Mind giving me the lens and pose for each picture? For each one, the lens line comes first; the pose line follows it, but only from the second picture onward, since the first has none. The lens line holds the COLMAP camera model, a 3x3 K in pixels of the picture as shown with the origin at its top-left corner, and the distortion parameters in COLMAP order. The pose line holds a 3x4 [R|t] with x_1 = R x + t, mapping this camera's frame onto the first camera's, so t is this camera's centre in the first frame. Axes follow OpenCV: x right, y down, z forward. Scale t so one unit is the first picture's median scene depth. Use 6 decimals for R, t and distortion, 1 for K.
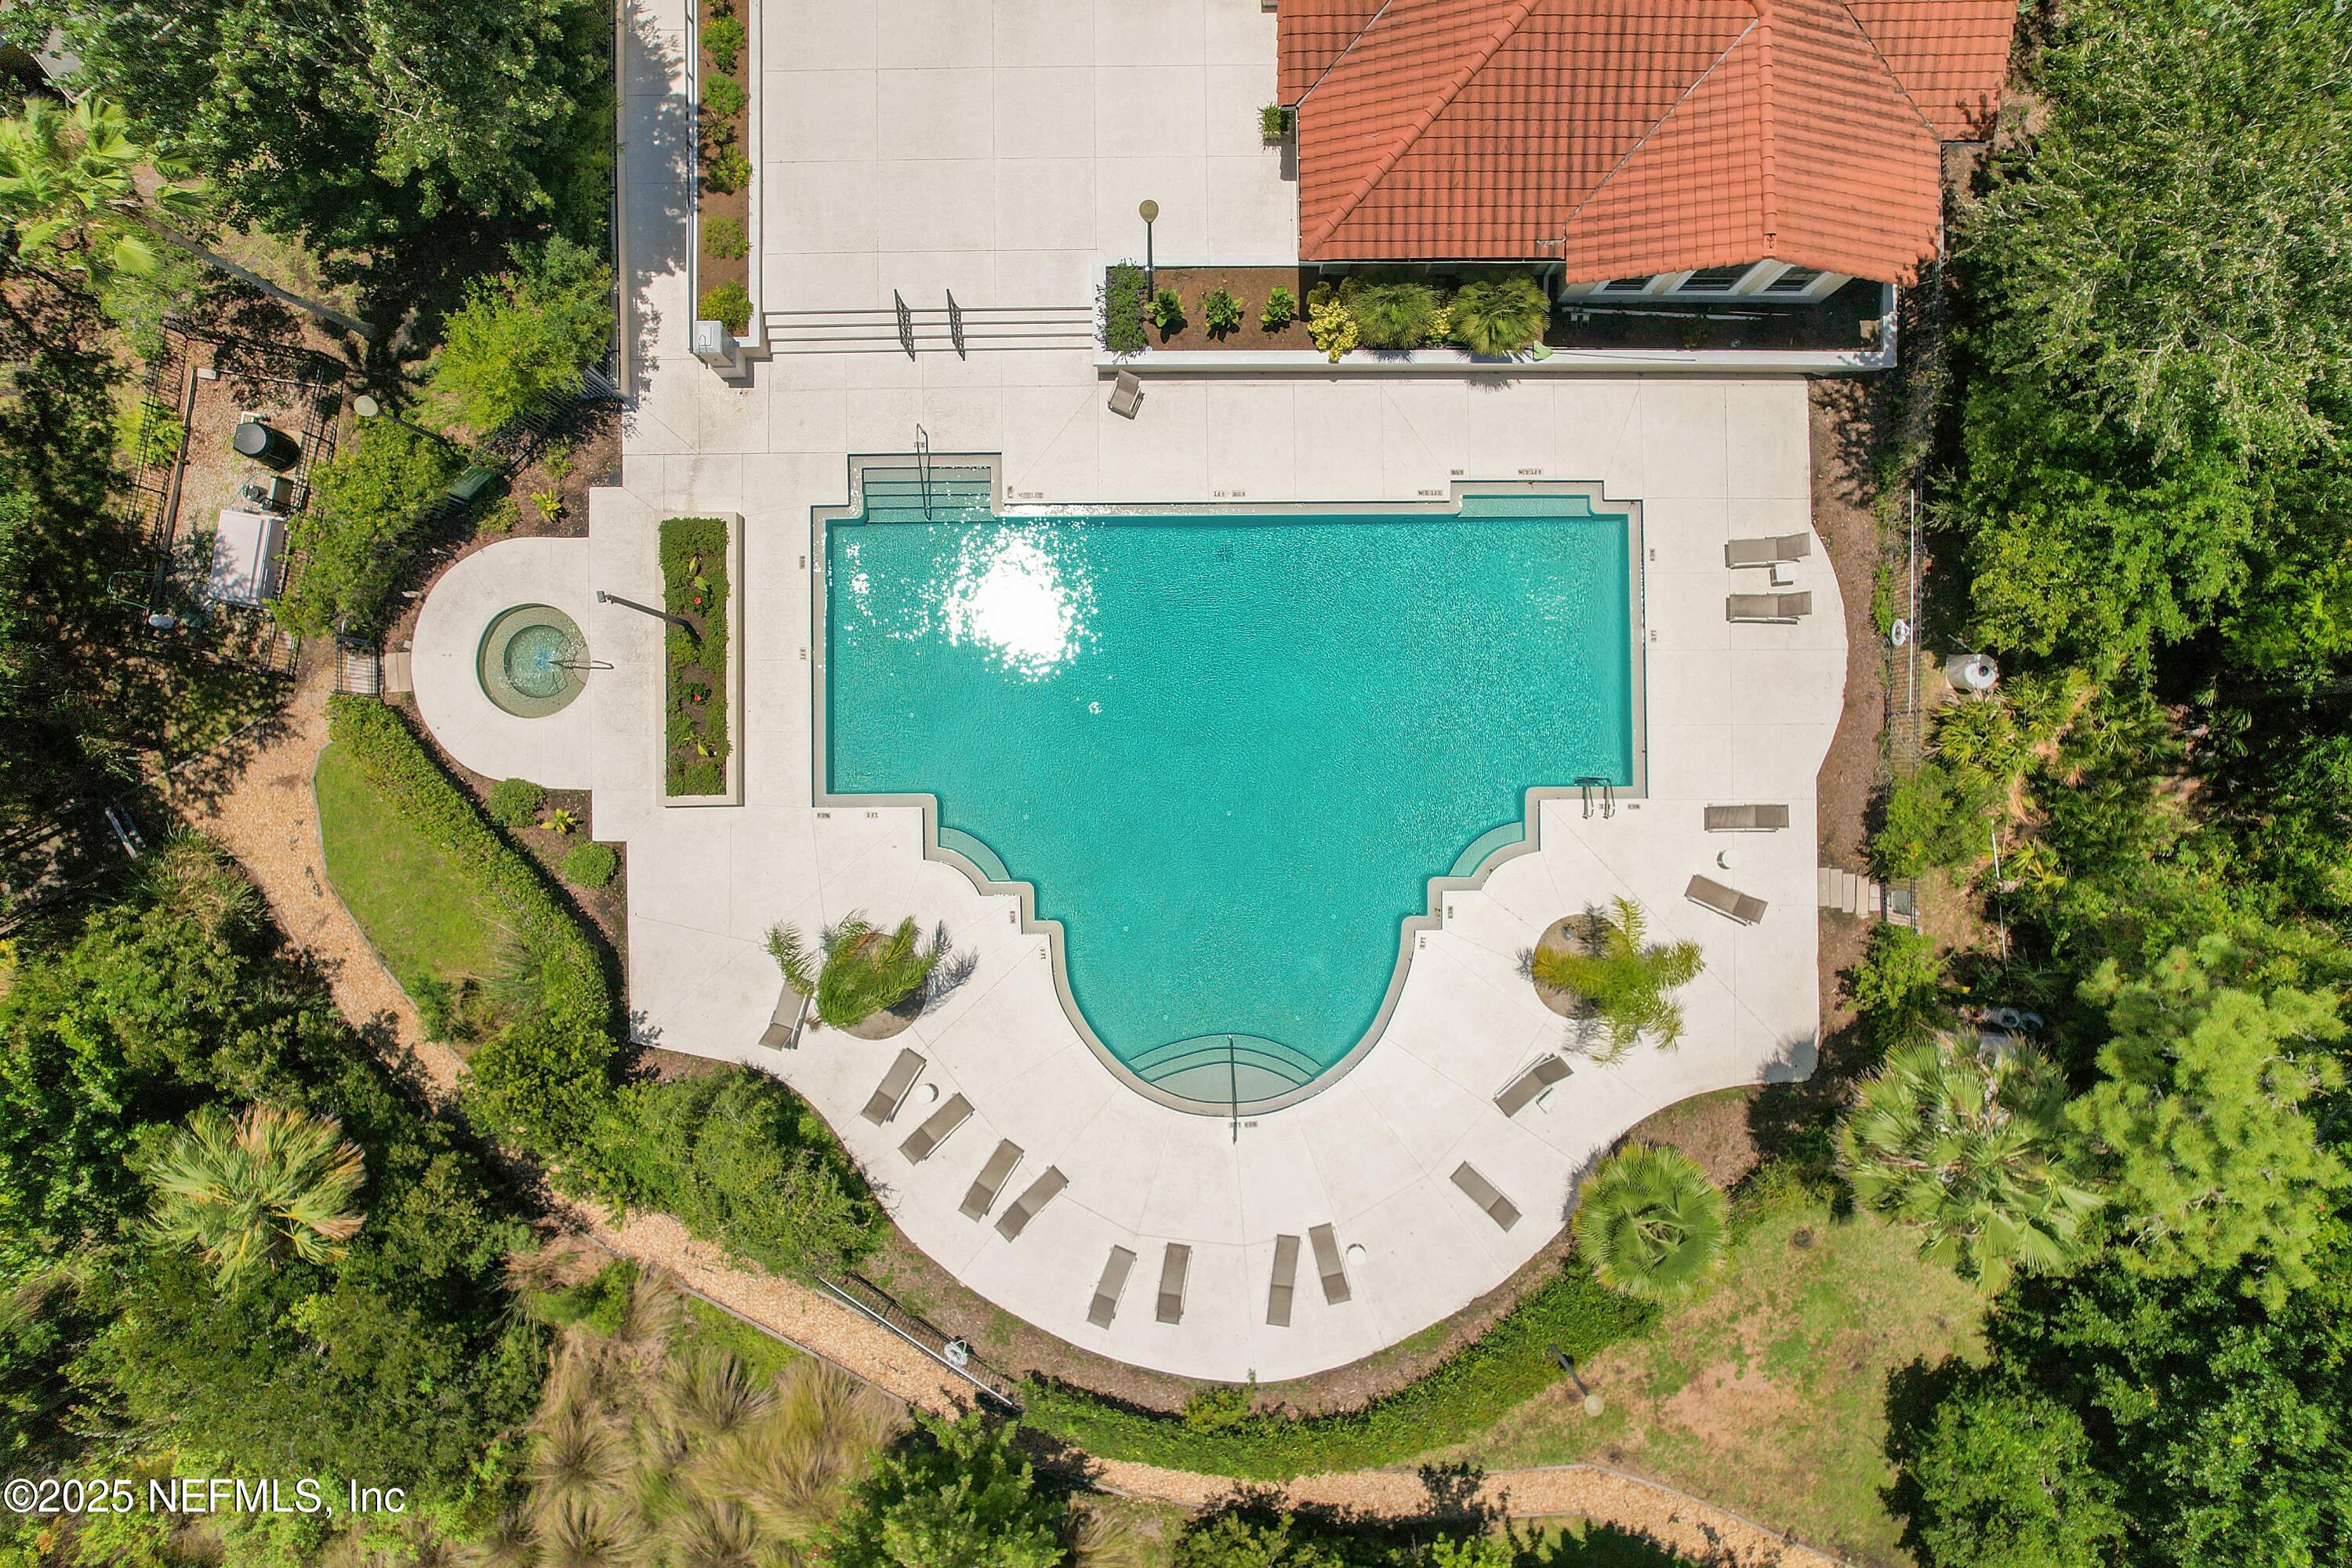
lens RADIAL K [[3485.6, 0, 1176.0], [0, 3485.6, 784.0], [0, 0, 1]] dist [-0.010234, -0.030180]
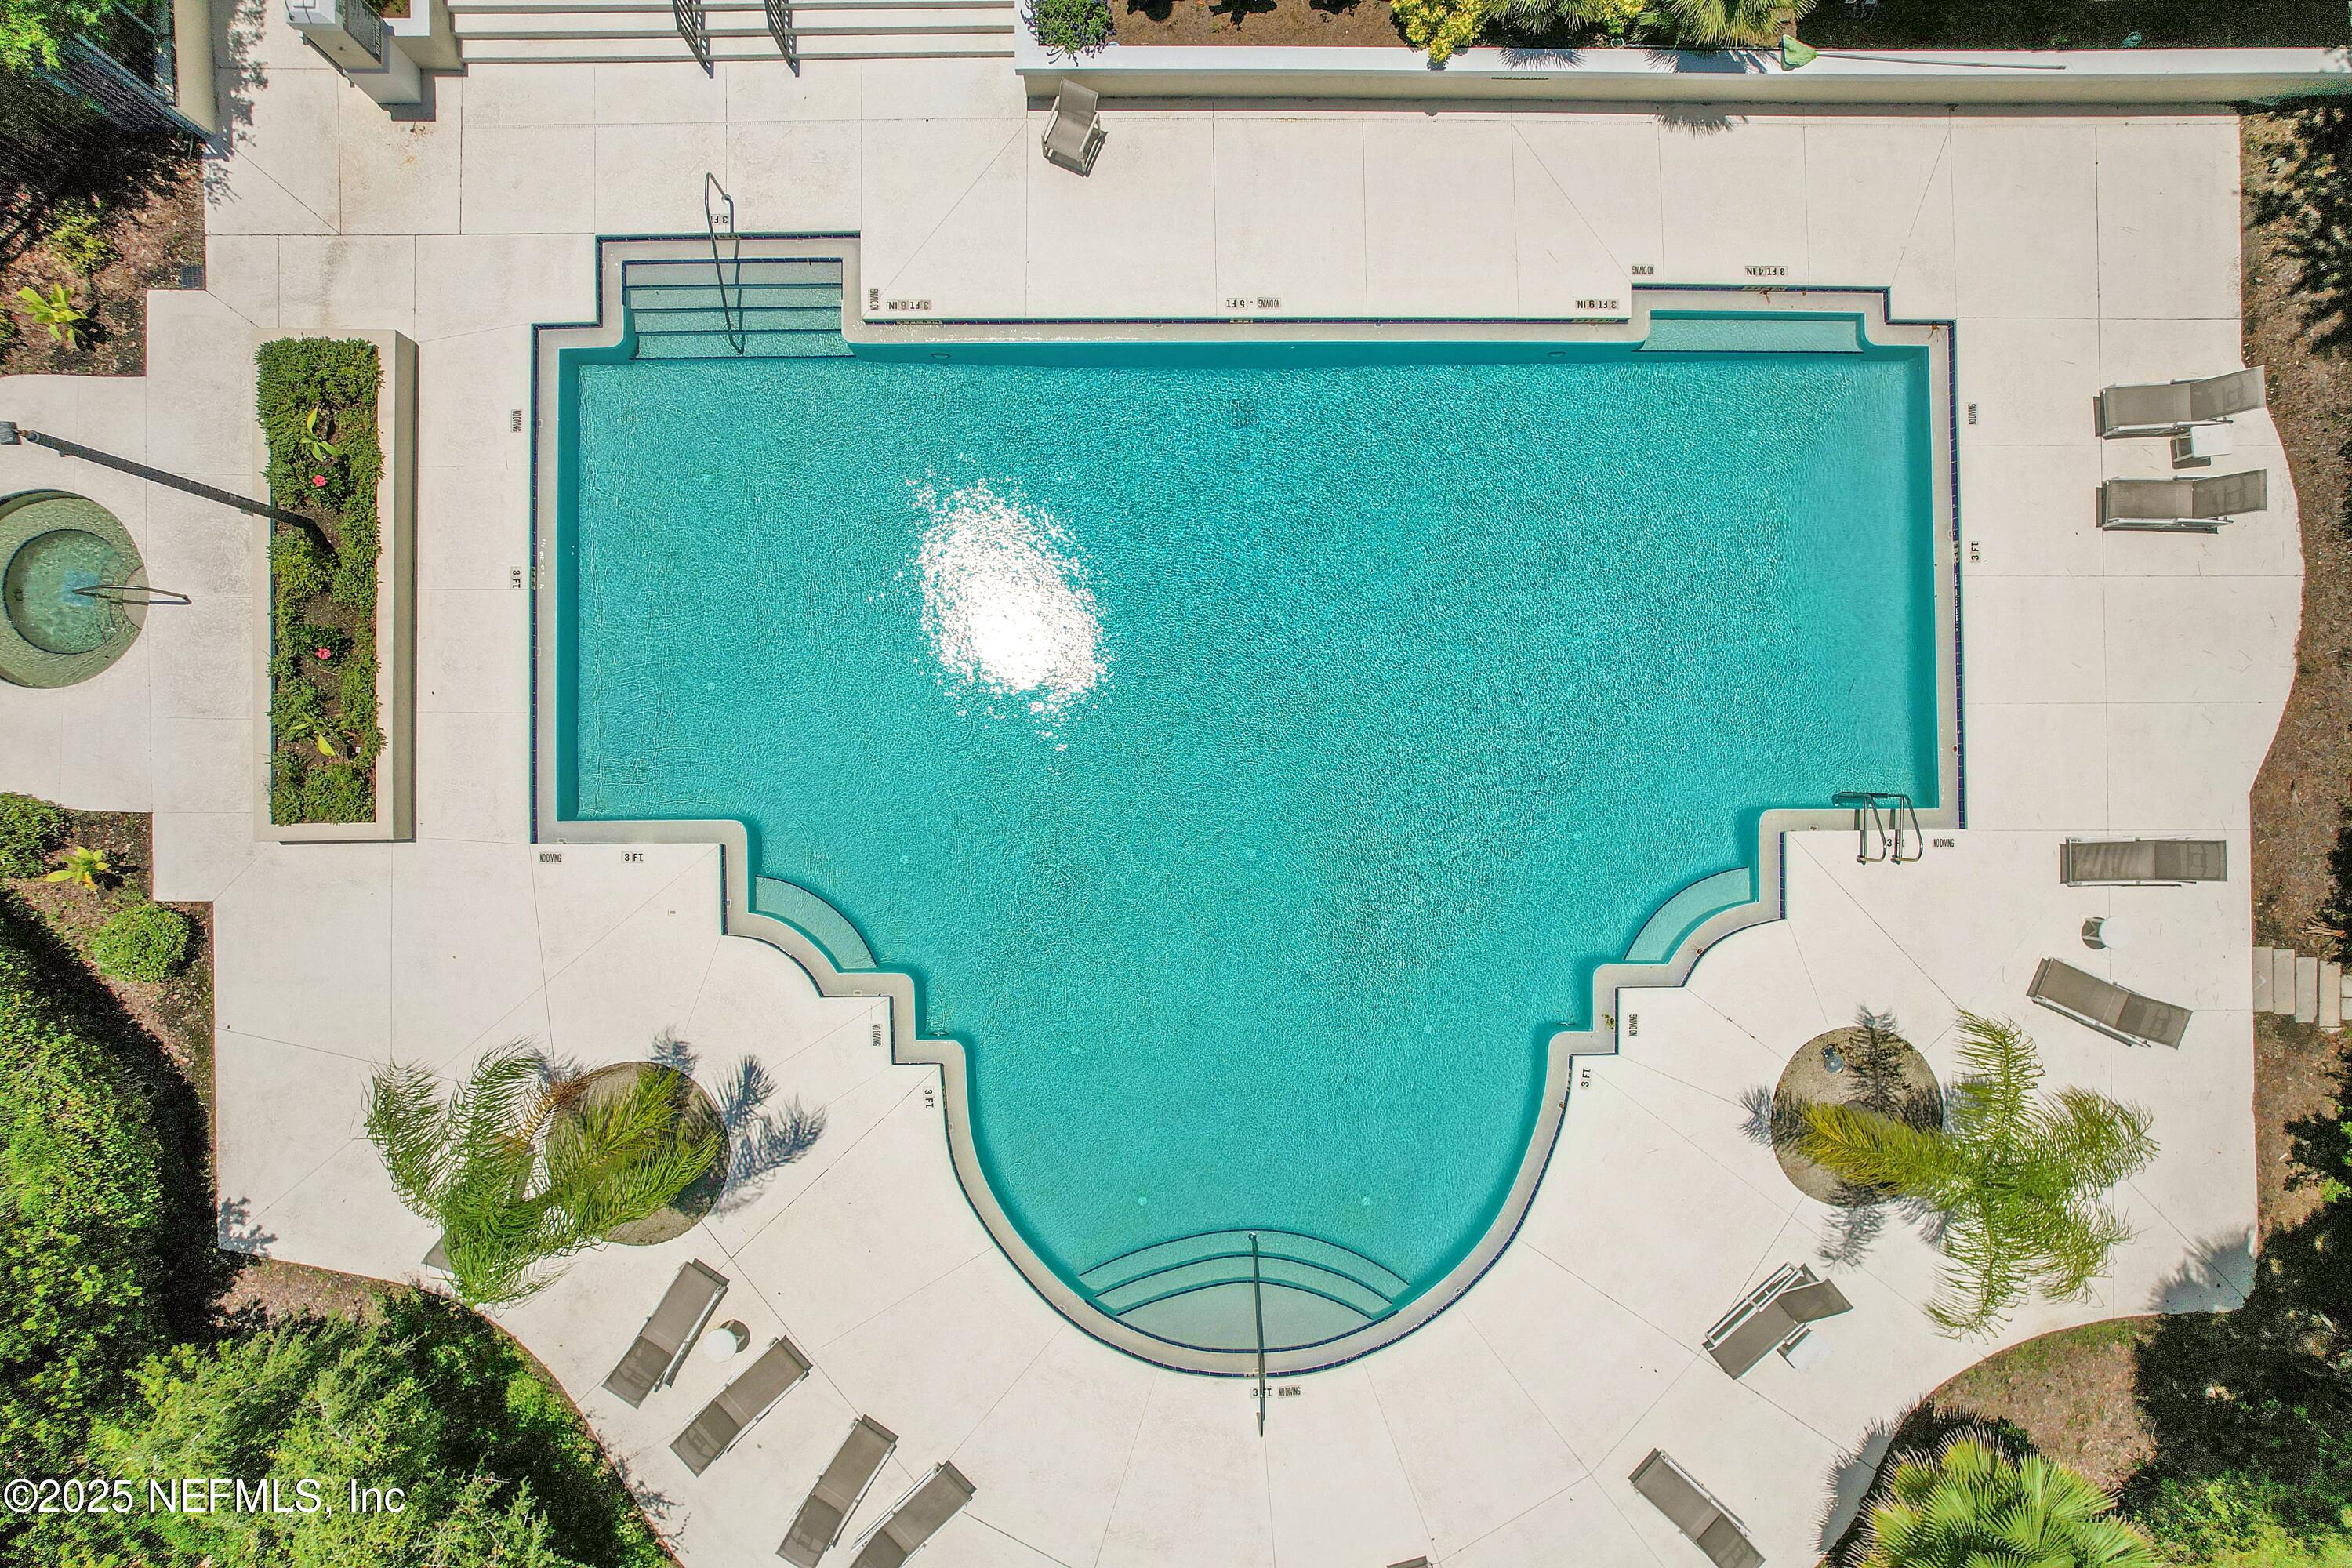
lens RADIAL K [[3485.6, 0, 1176.0], [0, 3485.6, 784.0], [0, 0, 1]] dist [-0.010234, -0.030180]
pose [[0.999995, 0.000913, 0.002935, 0.000846], [-0.000906, 0.999996, -0.002566, -0.001772], [-0.002938, 0.002563, 0.999992, 0.420923]]
